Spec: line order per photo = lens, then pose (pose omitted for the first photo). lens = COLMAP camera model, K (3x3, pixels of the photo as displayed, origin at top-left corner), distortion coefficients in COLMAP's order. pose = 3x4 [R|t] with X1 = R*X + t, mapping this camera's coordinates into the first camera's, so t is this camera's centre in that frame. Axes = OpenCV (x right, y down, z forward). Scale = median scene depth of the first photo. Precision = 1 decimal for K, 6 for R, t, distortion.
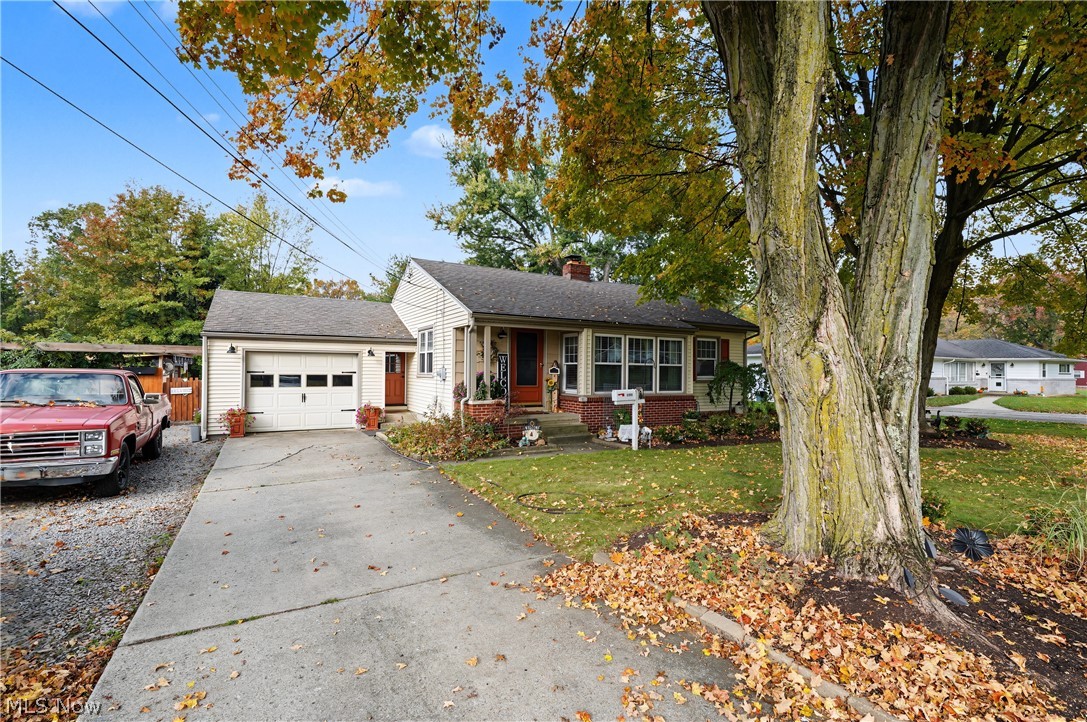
lens RADIAL K [[500.6, 0, 545.7], [0, 500.6, 366.2], [0, 0, 1]] dist [-0.007521, 0.000172]
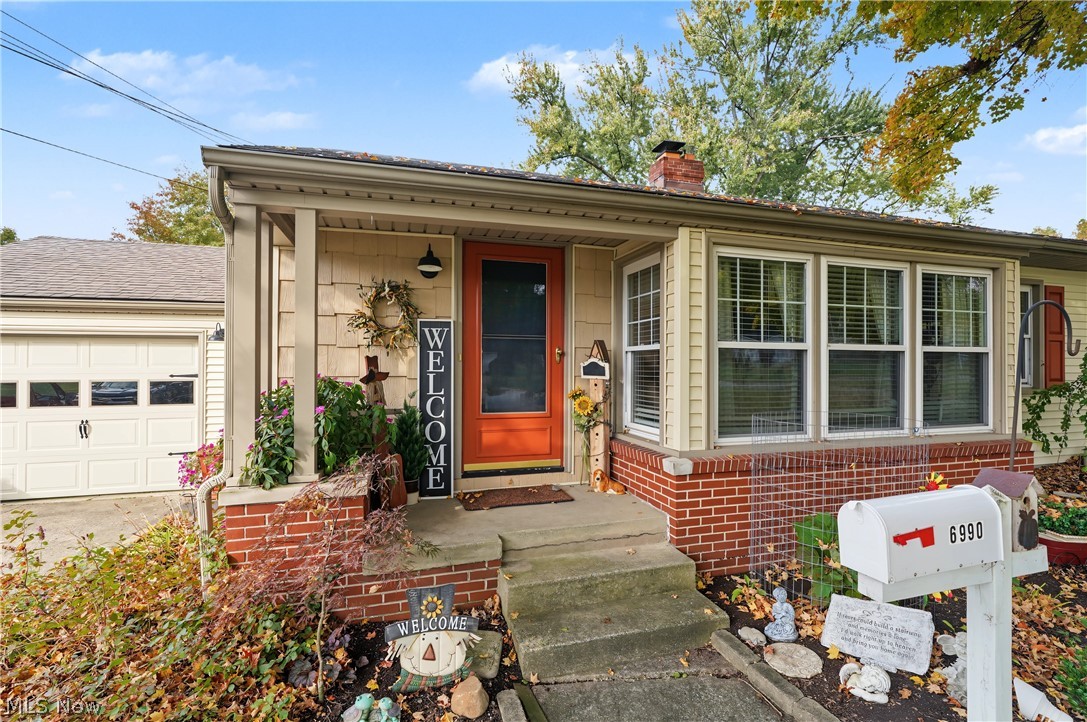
lens RADIAL K [[500.6, 0, 547.7], [0, 500.6, 358.1], [0, 0, 1]] dist [-0.007521, 0.000172]
pose [[0.974583, -0.013446, -0.223624, 0.063112], [0.011507, 0.999884, -0.009973, 0.004229], [0.223732, 0.007146, 0.974625, 0.657517]]
